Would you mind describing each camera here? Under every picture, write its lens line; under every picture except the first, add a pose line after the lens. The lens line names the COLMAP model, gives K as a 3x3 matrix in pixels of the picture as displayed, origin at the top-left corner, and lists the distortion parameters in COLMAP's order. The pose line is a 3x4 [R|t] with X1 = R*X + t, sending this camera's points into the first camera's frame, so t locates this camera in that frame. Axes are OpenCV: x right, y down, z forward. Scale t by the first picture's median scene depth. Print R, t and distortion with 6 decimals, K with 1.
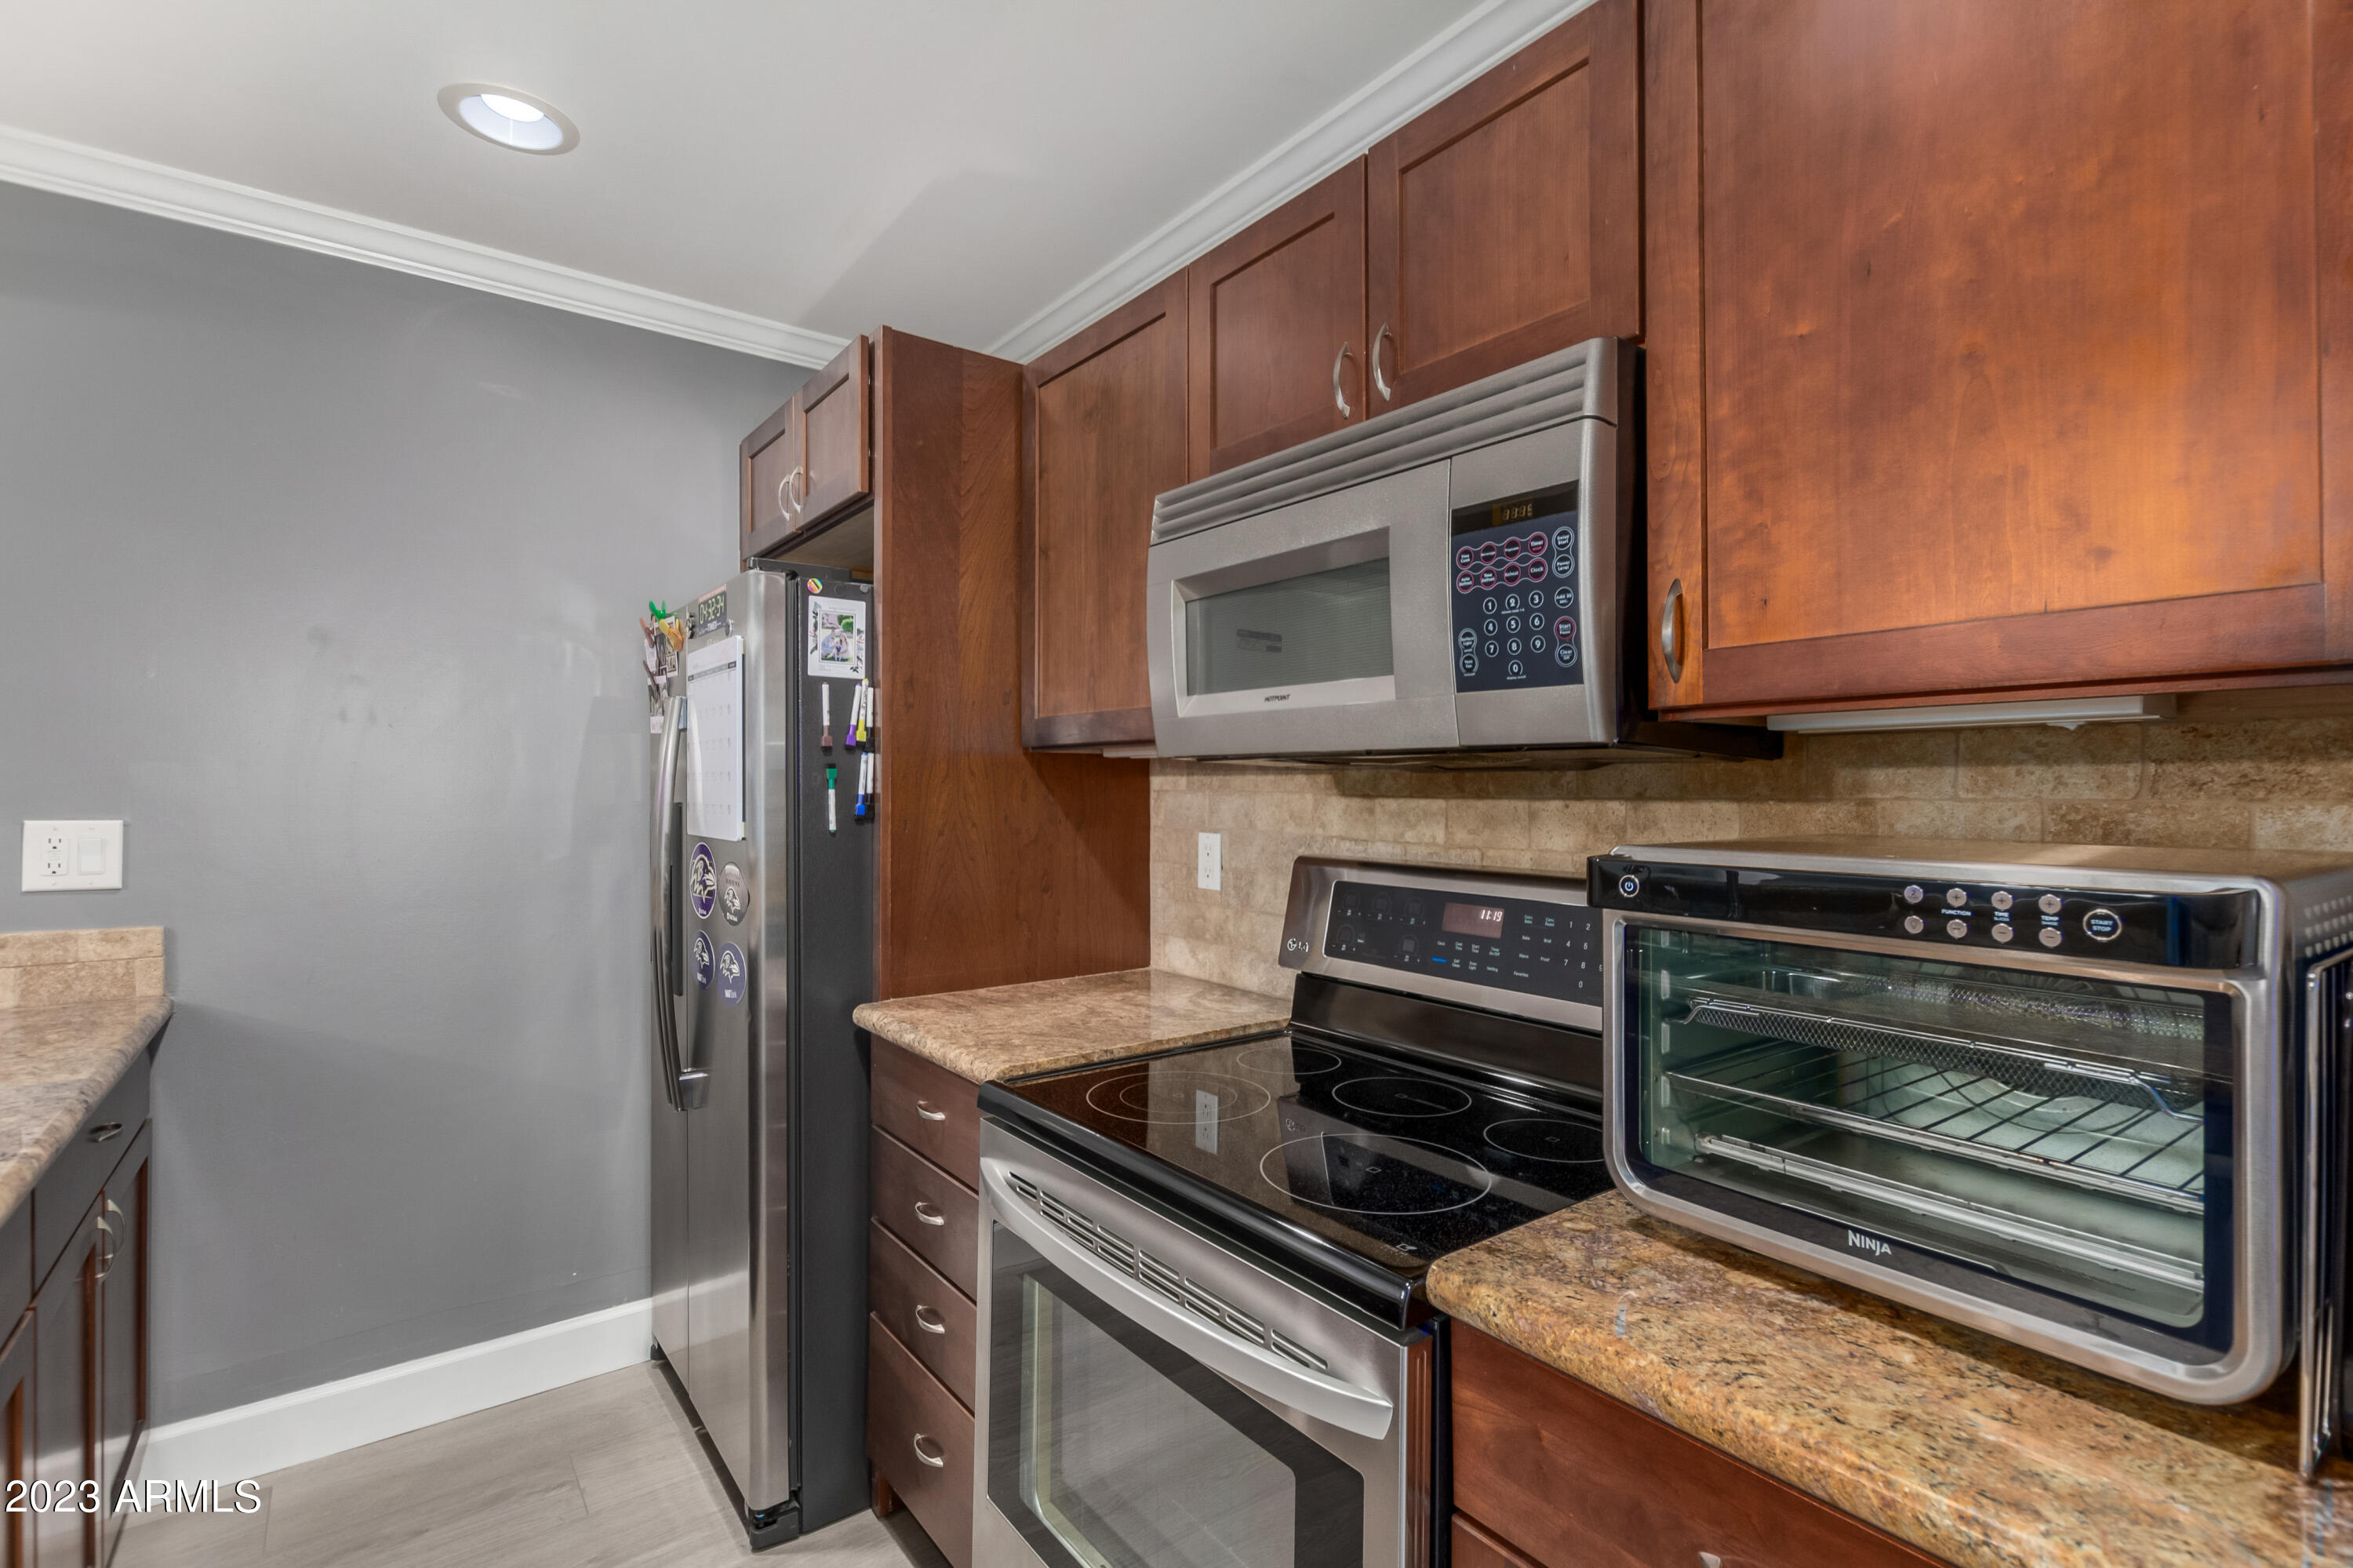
lens RADIAL K [[1084.7, 0, 1182.4], [0, 1084.7, 777.7], [0, 0, 1]] dist [0.009227, -0.002637]
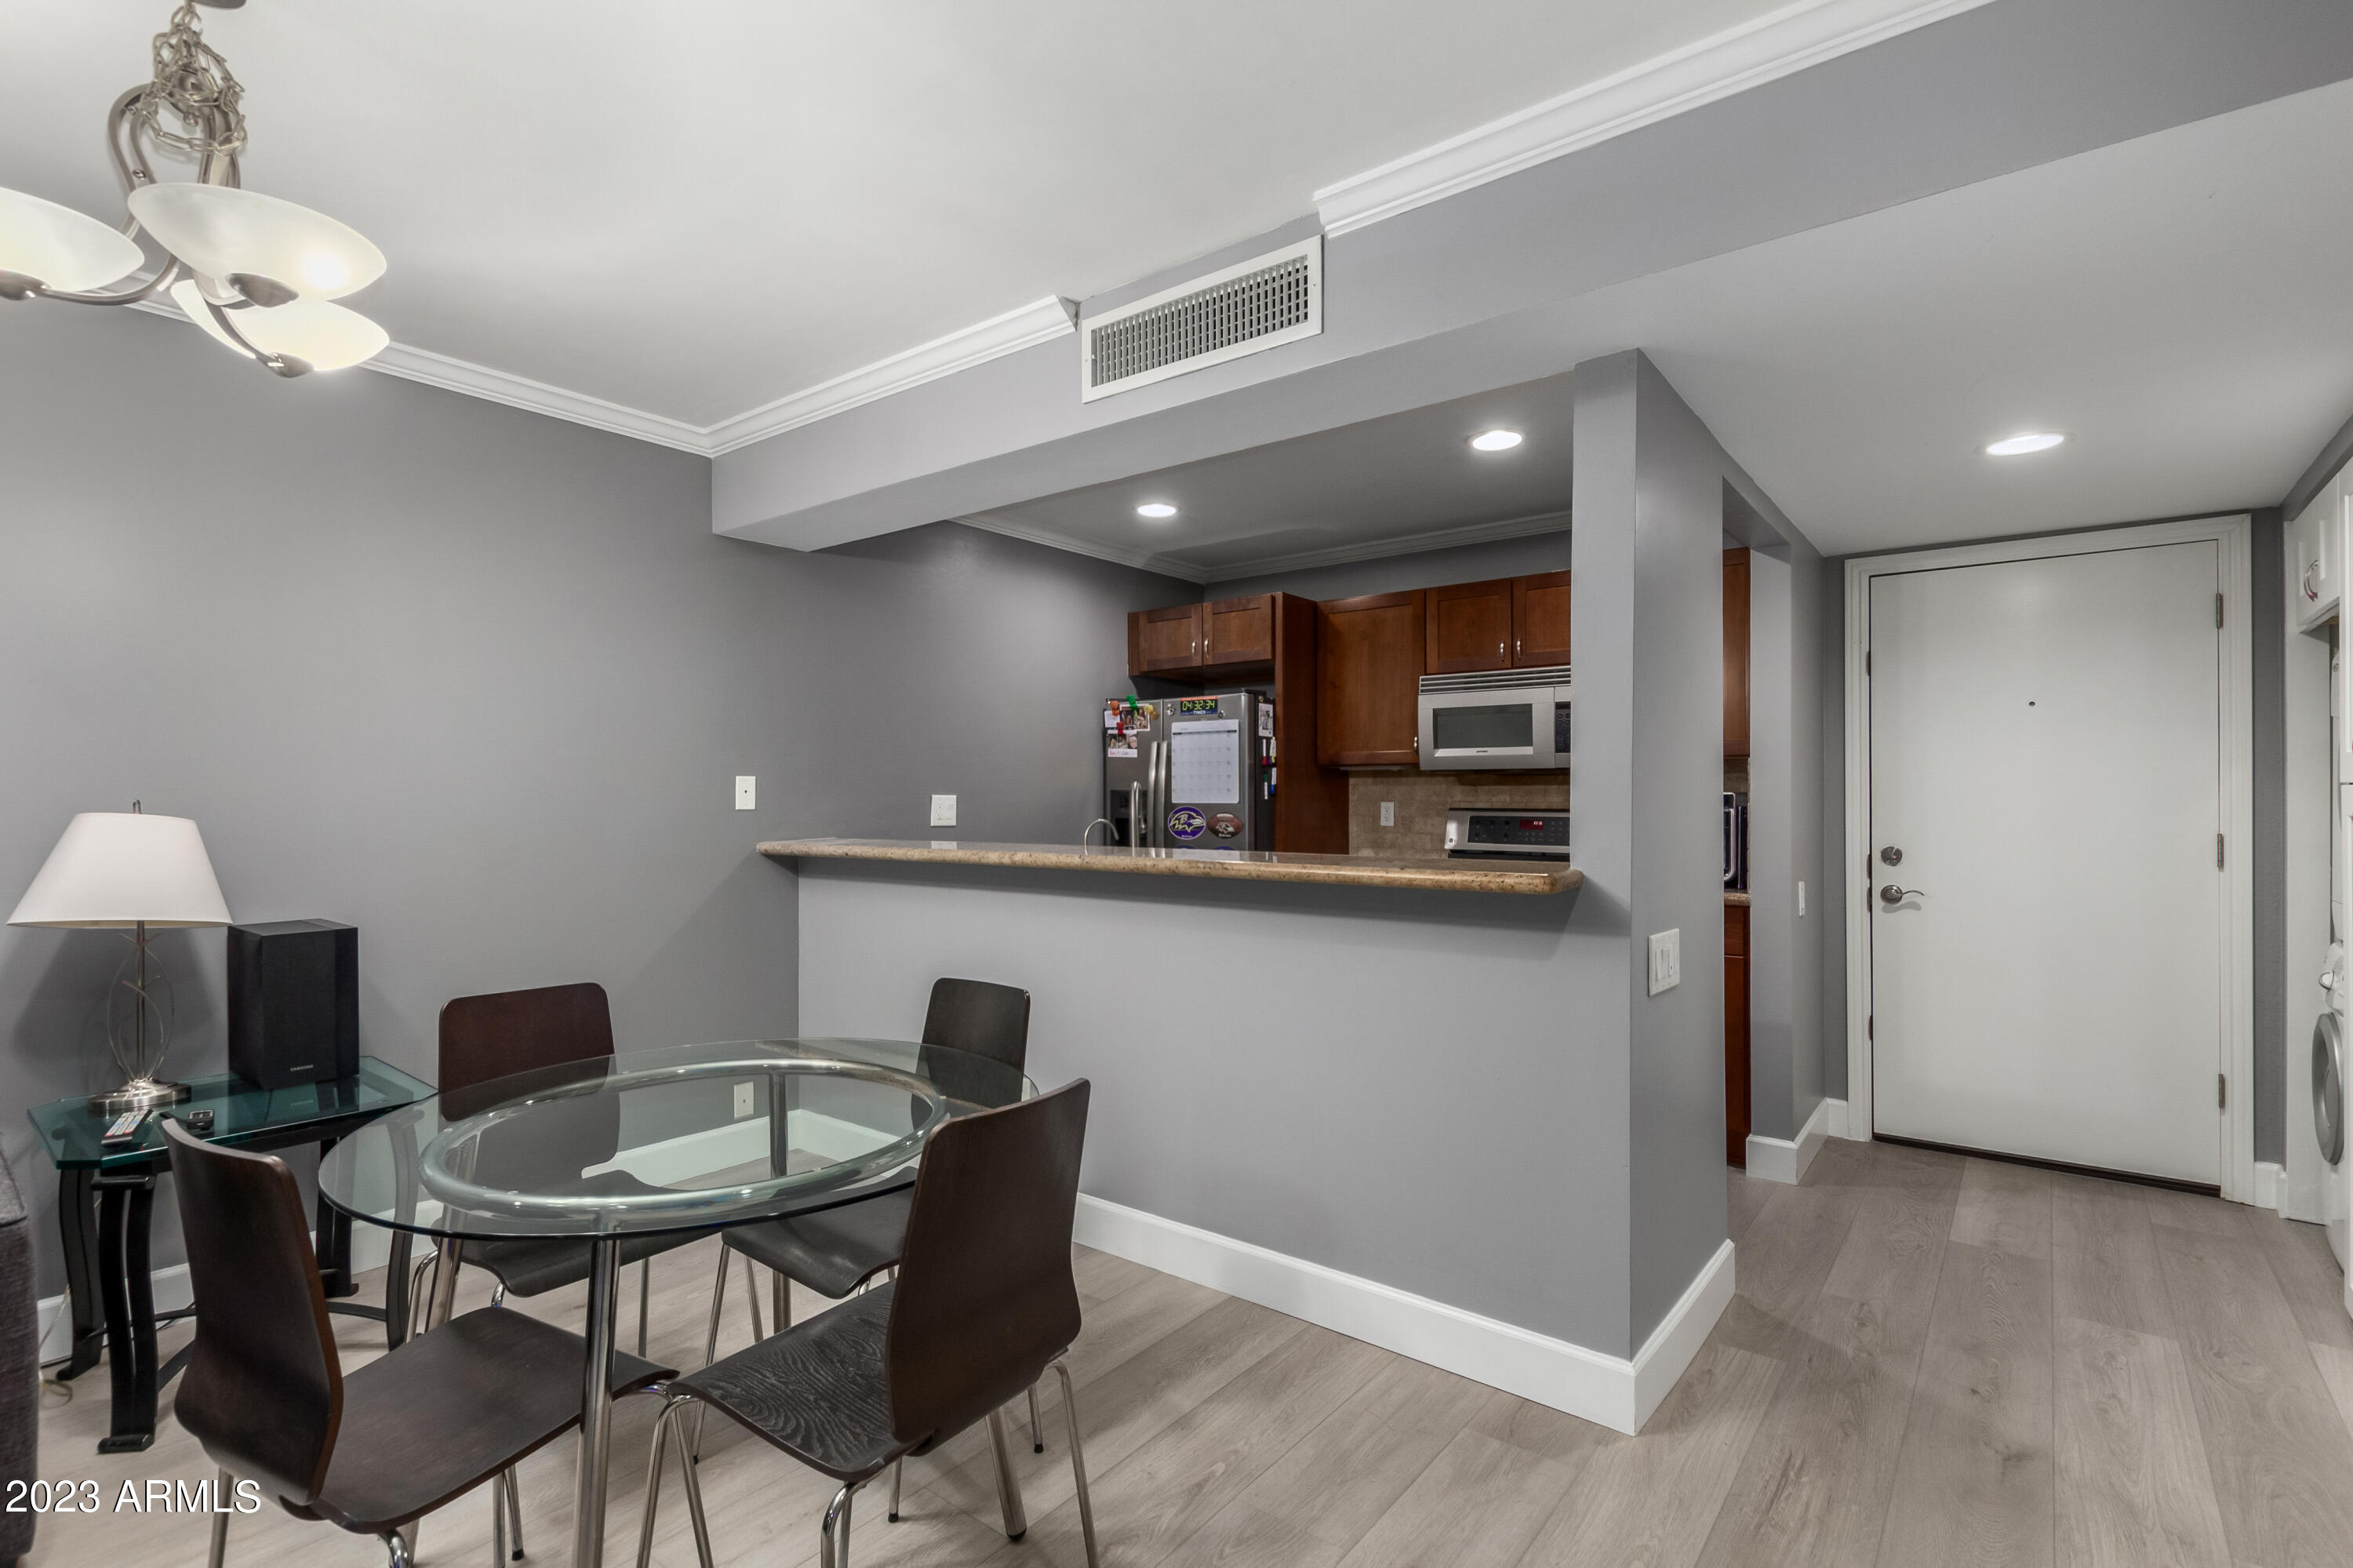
lens RADIAL K [[1084.7, 0, 1178.0], [0, 1084.7, 793.1], [0, 0, 1]] dist [0.009227, -0.002637]
pose [[0.968093, -0.000083, 0.250593, -1.164659], [-0.000935, 0.999992, 0.003942, 0.025915], [-0.250591, -0.004050, 0.968085, -1.353105]]
